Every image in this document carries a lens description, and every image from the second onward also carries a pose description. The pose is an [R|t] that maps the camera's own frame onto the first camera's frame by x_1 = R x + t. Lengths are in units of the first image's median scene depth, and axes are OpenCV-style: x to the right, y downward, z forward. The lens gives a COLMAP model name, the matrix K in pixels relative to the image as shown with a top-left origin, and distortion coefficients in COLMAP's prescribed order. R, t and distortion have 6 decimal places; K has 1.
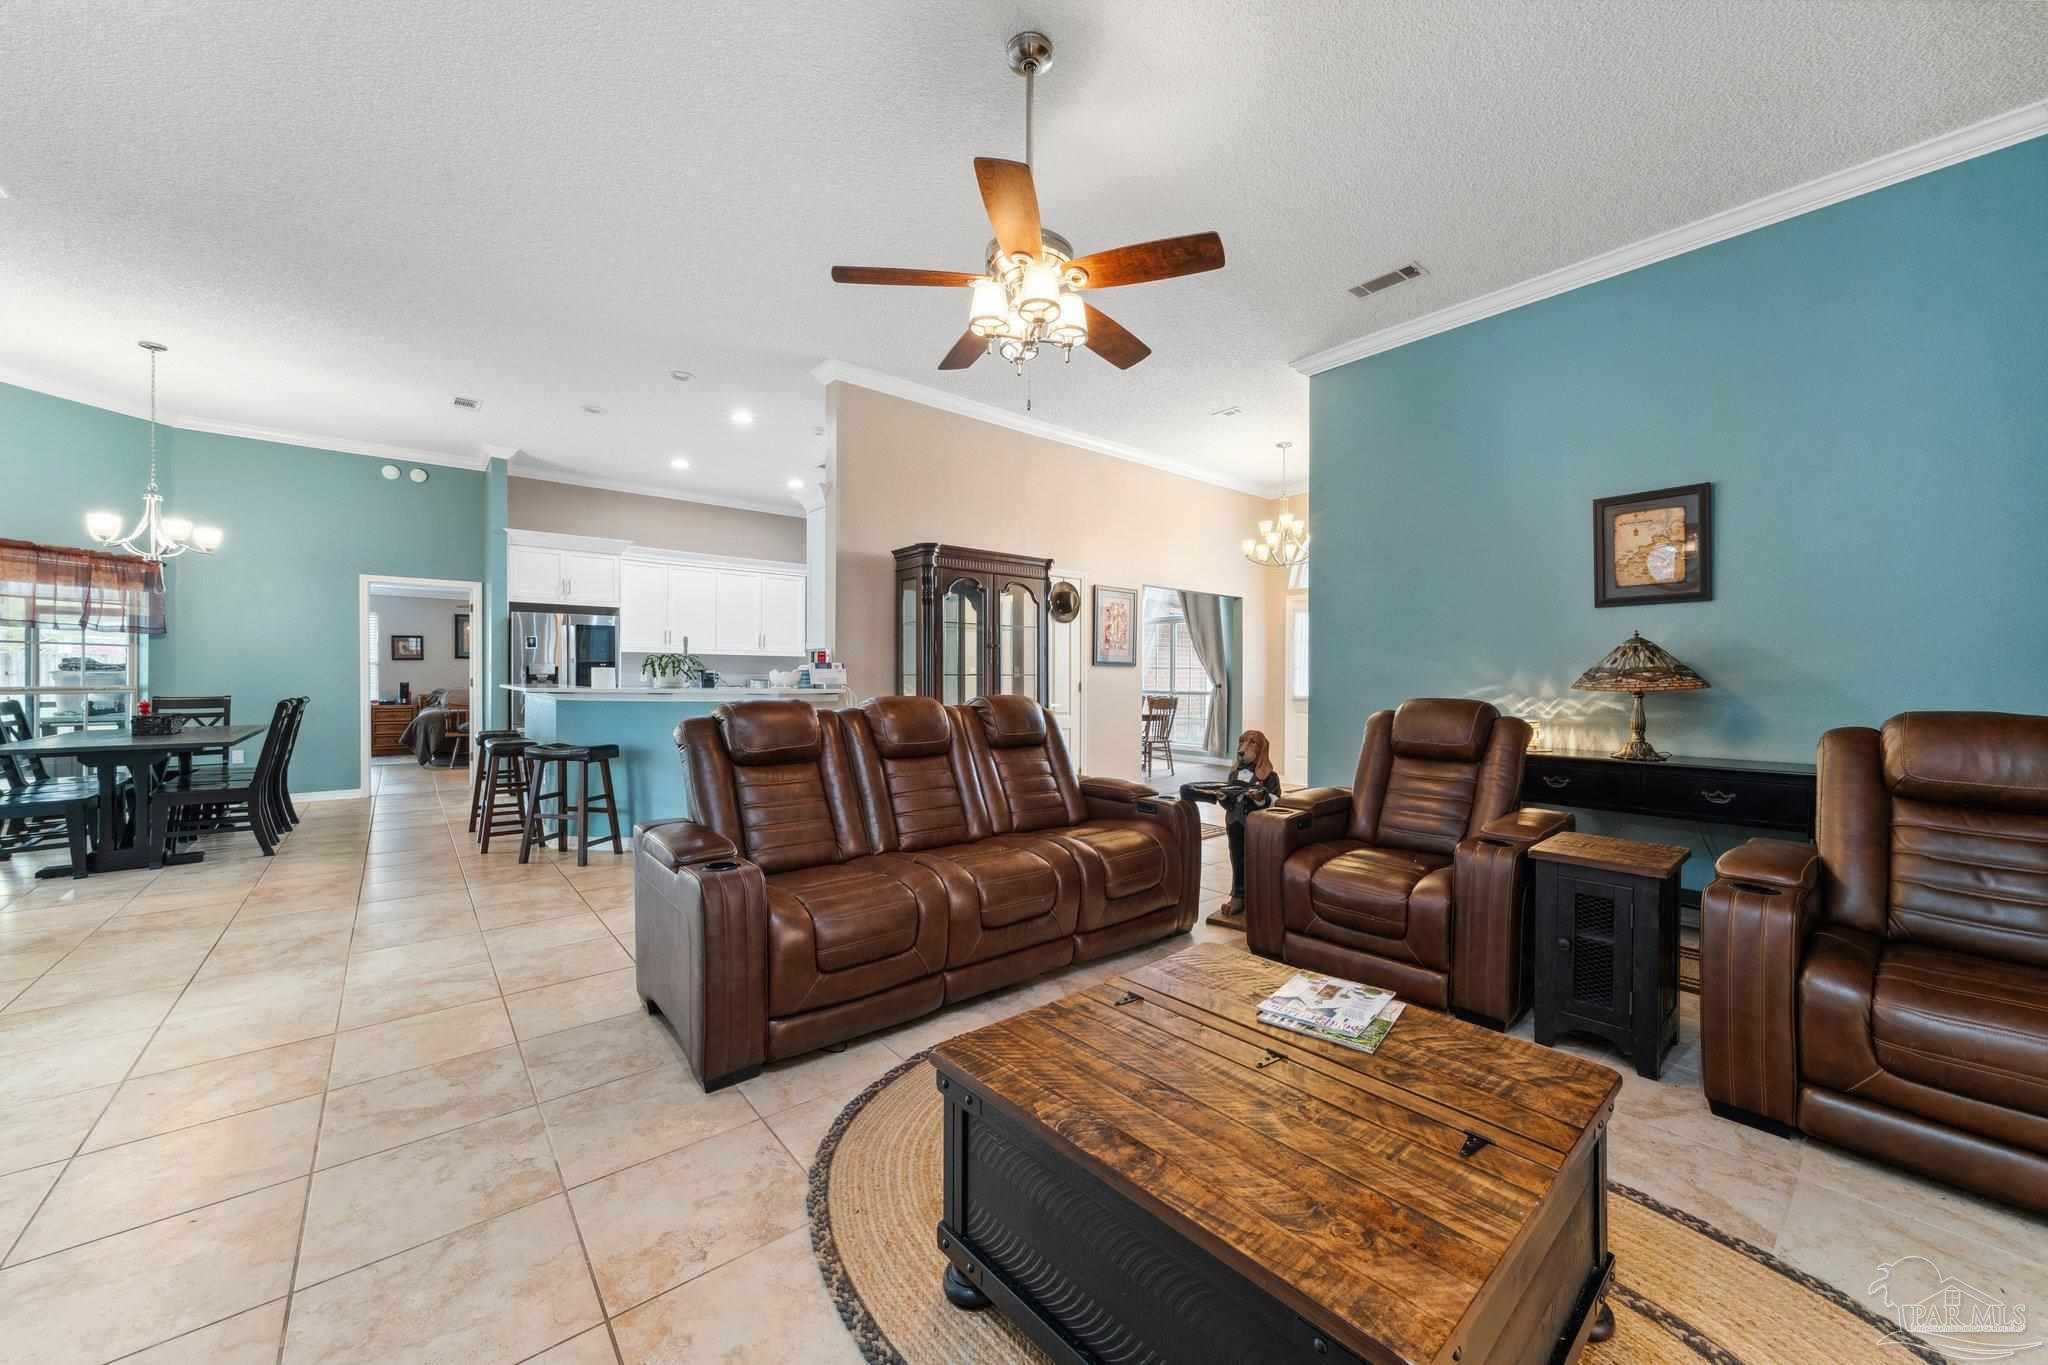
lens RADIAL K [[727.5, 0, 993.6], [0, 727.5, 682.6], [0, 0, 1]] dist [-0.002156, -0.000153]
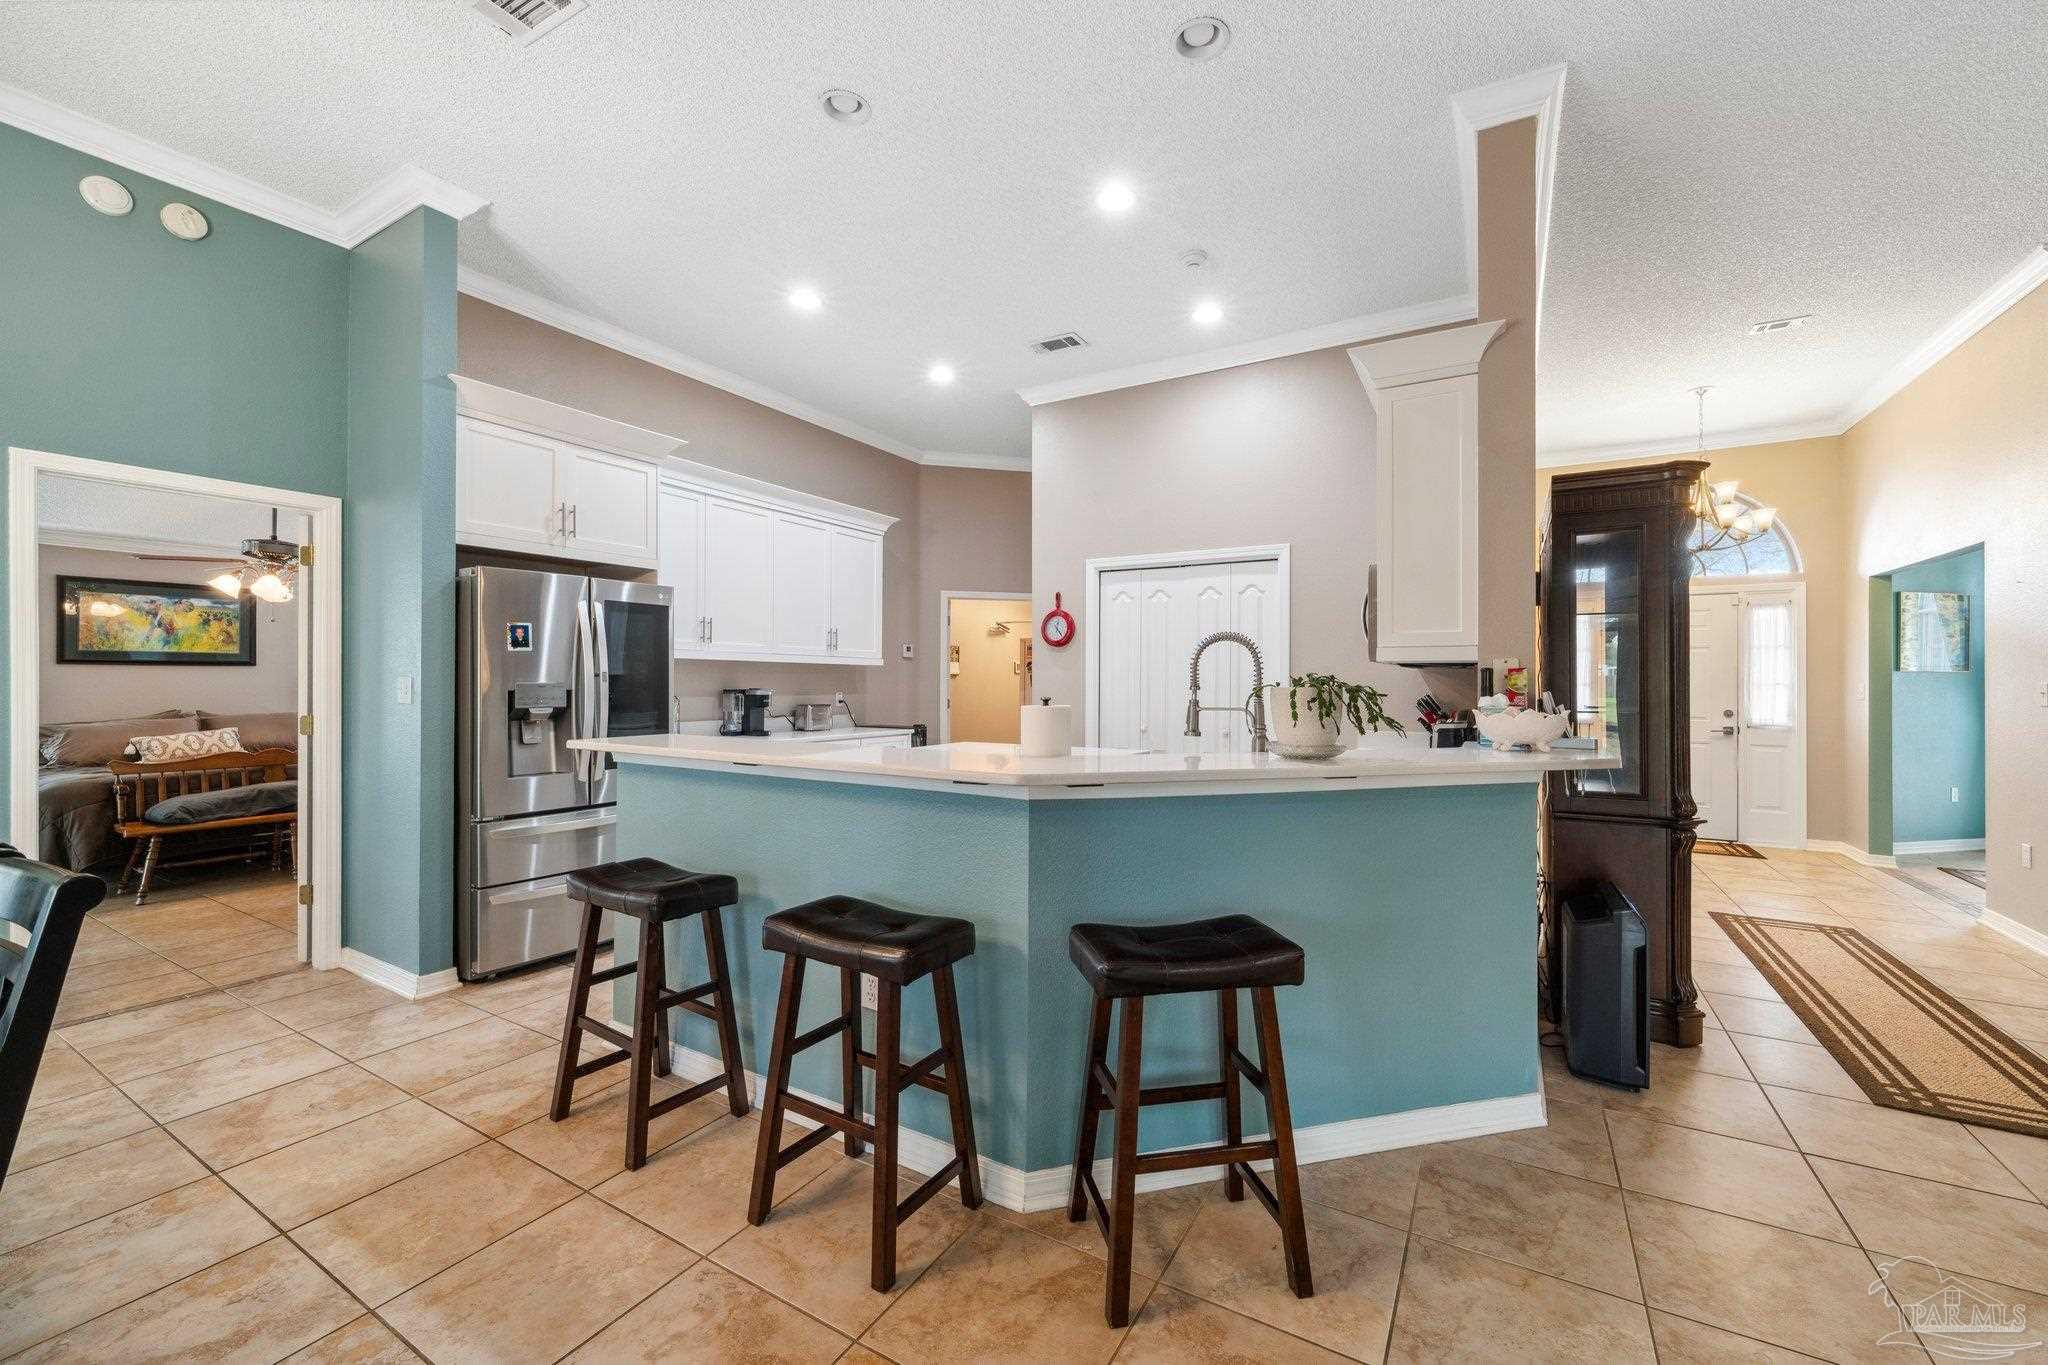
lens RADIAL K [[811.3, 0, 1014.7], [0, 811.3, 679.1], [0, 0, 1]] dist [-0.001680, -0.000086]
pose [[0.942194, -0.001464, 0.335064, -1.060656], [0.004868, 0.999945, -0.009319, -0.047171], [-0.335032, 0.010411, 0.942149, 0.881033]]
